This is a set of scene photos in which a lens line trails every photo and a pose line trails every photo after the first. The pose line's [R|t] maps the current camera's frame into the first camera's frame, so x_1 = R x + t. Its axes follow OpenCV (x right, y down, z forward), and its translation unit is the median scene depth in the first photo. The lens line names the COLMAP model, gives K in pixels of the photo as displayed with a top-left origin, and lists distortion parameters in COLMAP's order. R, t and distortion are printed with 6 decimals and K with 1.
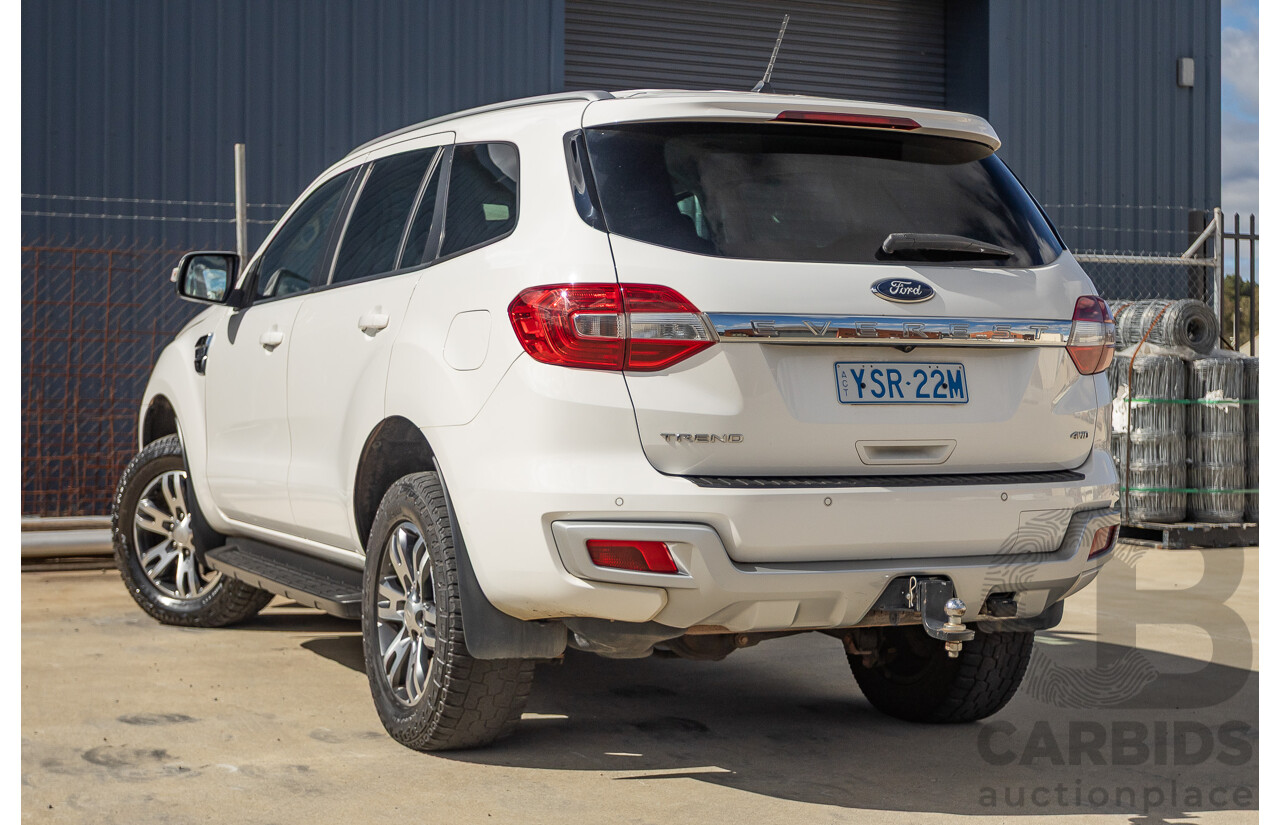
lens RADIAL K [[2106.9, 0, 640.0], [0, 2106.9, 412.5], [0, 0, 1]] dist [-0.036933, 0.178317]
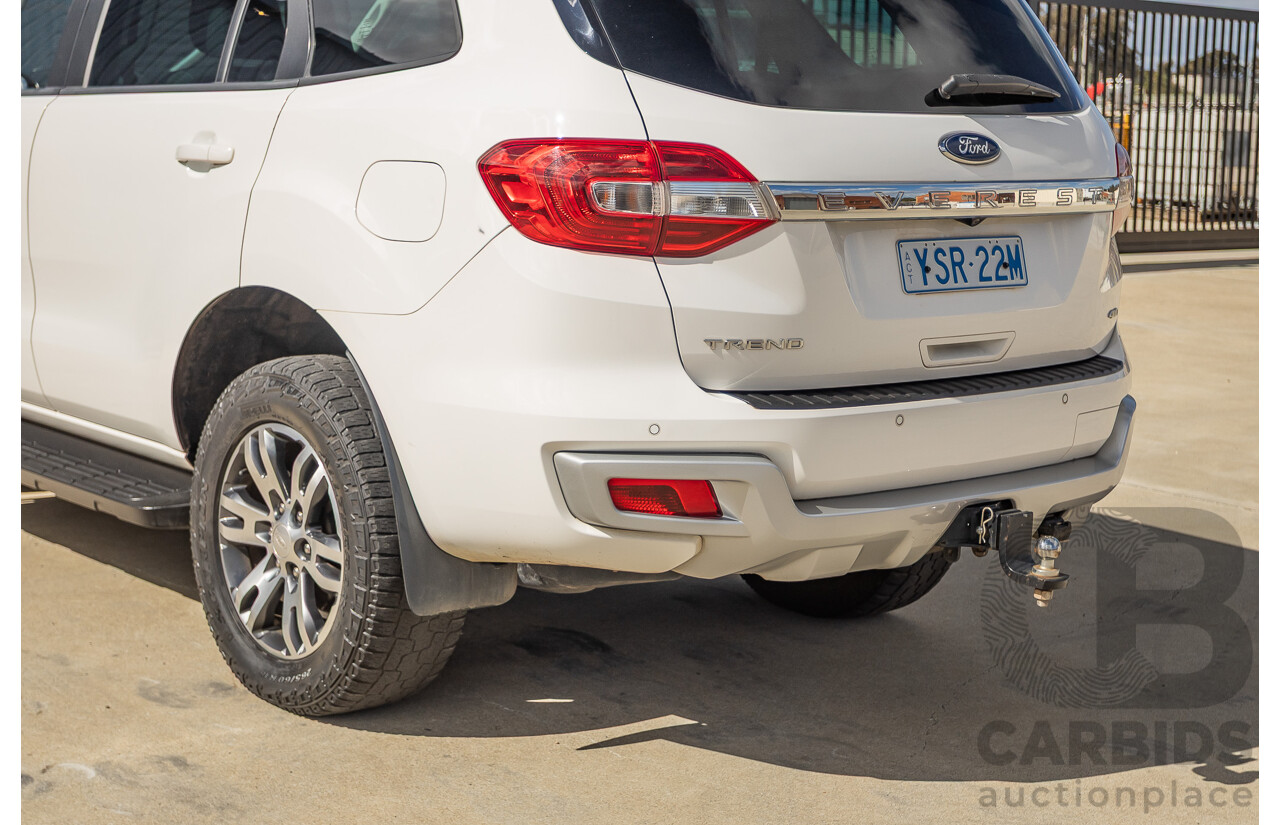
lens RADIAL K [[2106.9, 0, 640.0], [0, 2106.9, 412.5], [0, 0, 1]] dist [-0.036933, 0.178317]
pose [[0.962472, -0.023478, 0.270365, -0.212968], [-0.014542, 0.990358, 0.137766, -0.066586], [-0.270993, -0.136527, 0.952850, 0.259627]]
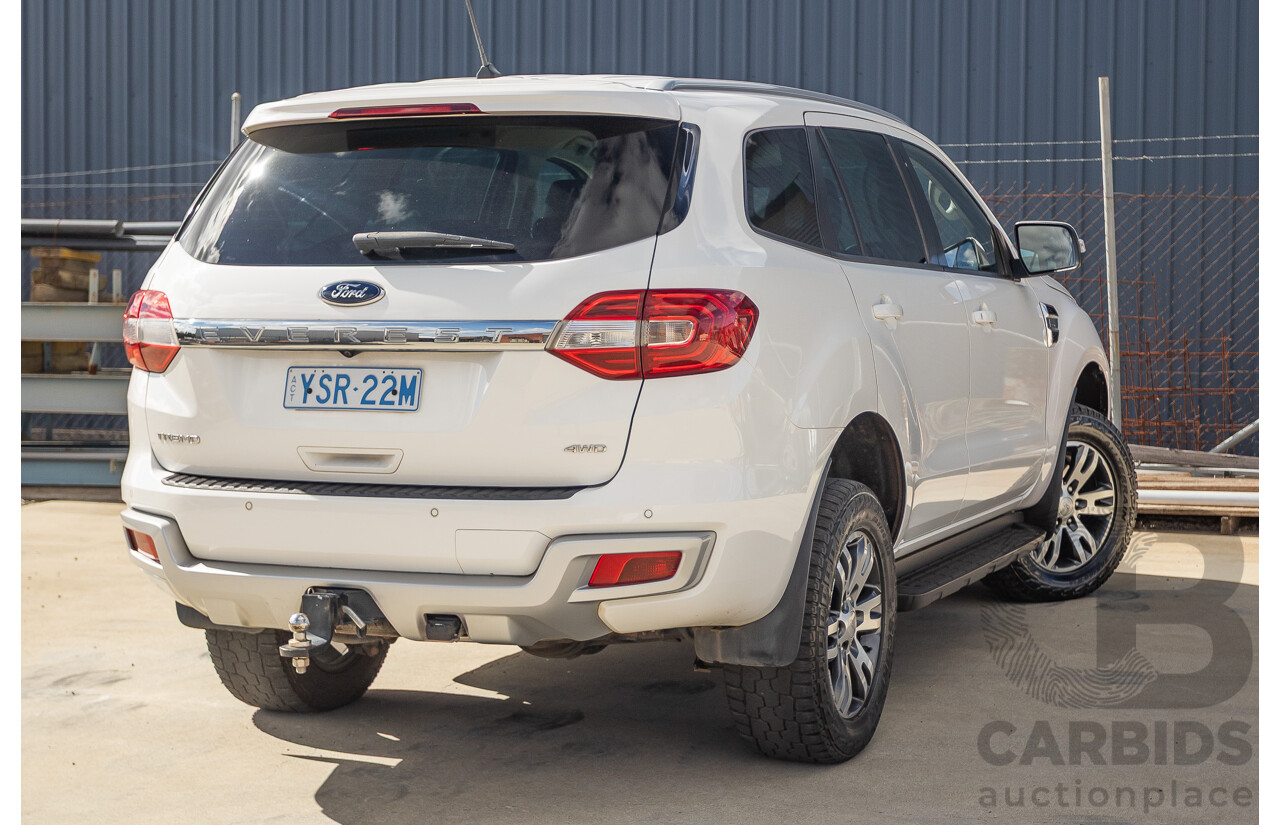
lens RADIAL K [[2240.1, 0, 684.7], [0, 2240.1, 413.5], [0, 0, 1]] dist [-0.052777, 0.133392]
pose [[0.669324, 0.036749, -0.742061, 0.991311], [-0.004148, 0.998945, 0.045729, -0.050287], [0.742959, -0.027529, 0.668771, 0.423502]]
